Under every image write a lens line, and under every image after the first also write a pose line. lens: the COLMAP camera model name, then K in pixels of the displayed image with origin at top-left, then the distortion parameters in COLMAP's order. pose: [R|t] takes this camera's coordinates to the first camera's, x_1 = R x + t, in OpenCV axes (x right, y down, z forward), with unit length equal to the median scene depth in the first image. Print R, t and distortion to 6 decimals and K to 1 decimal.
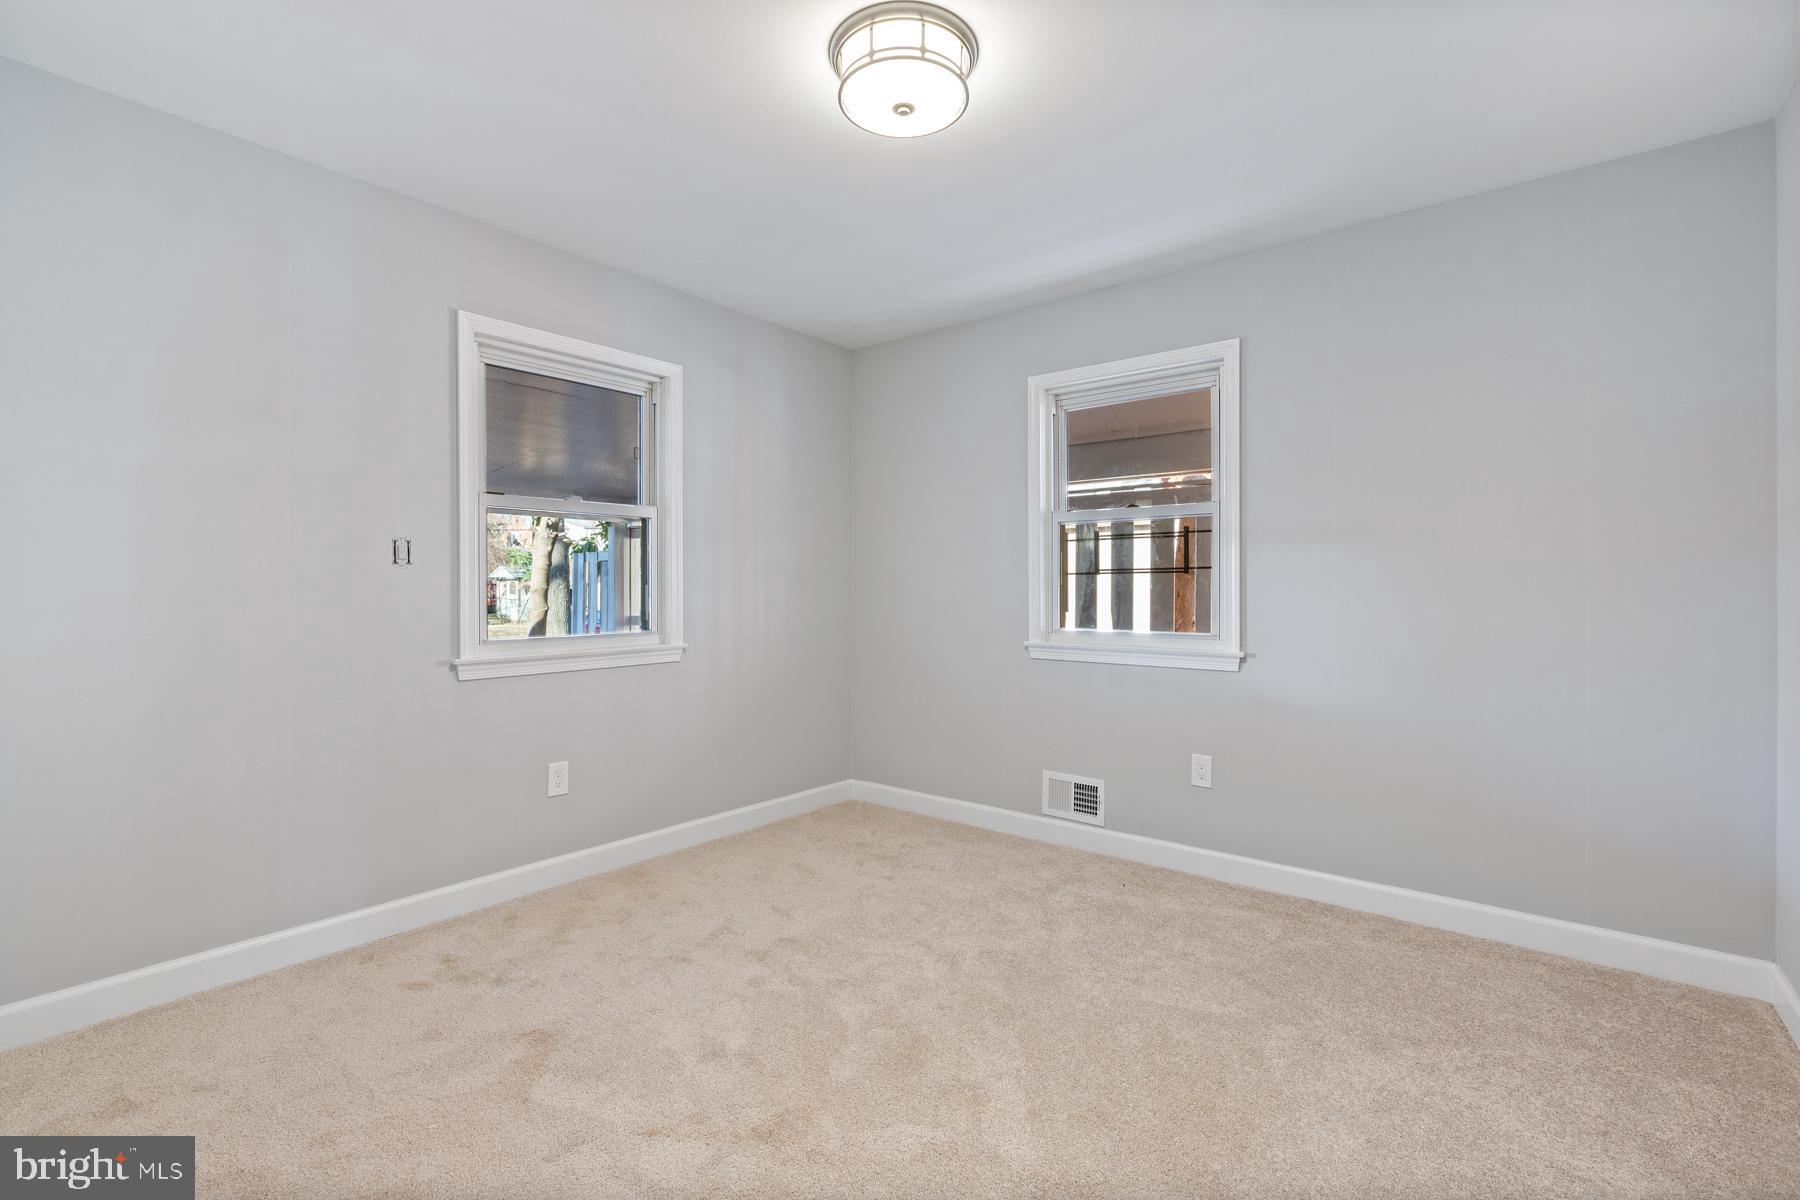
lens RADIAL K [[807.3, 0, 895.7], [0, 807.3, 601.4], [0, 0, 1]] dist [0.000427, -0.000222]
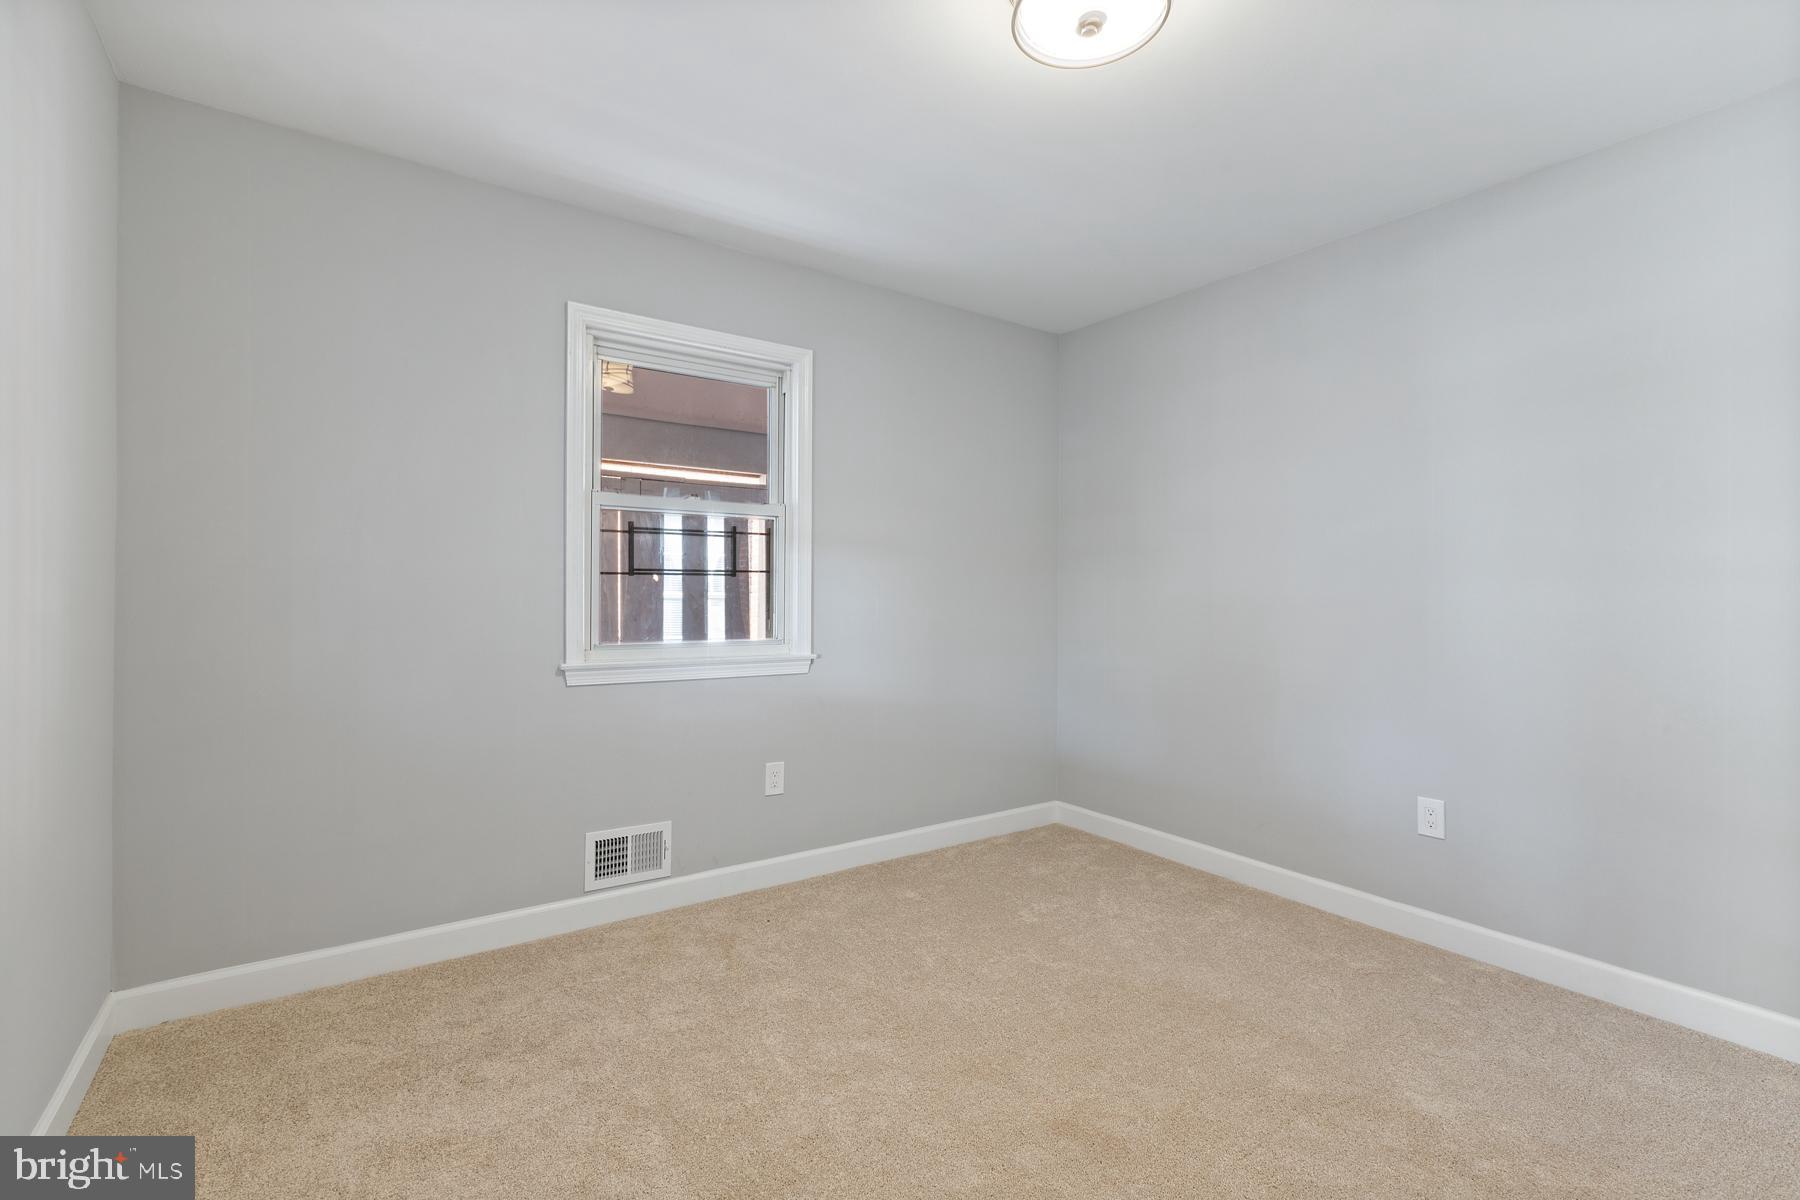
lens RADIAL K [[807.3, 0, 895.7], [0, 807.3, 601.4], [0, 0, 1]] dist [0.000427, -0.000222]
pose [[0.268227, -0.006110, 0.963336, -0.466742], [0.009678, 0.999947, 0.003648, -0.006832], [-0.963307, 0.008345, 0.268272, 0.525544]]
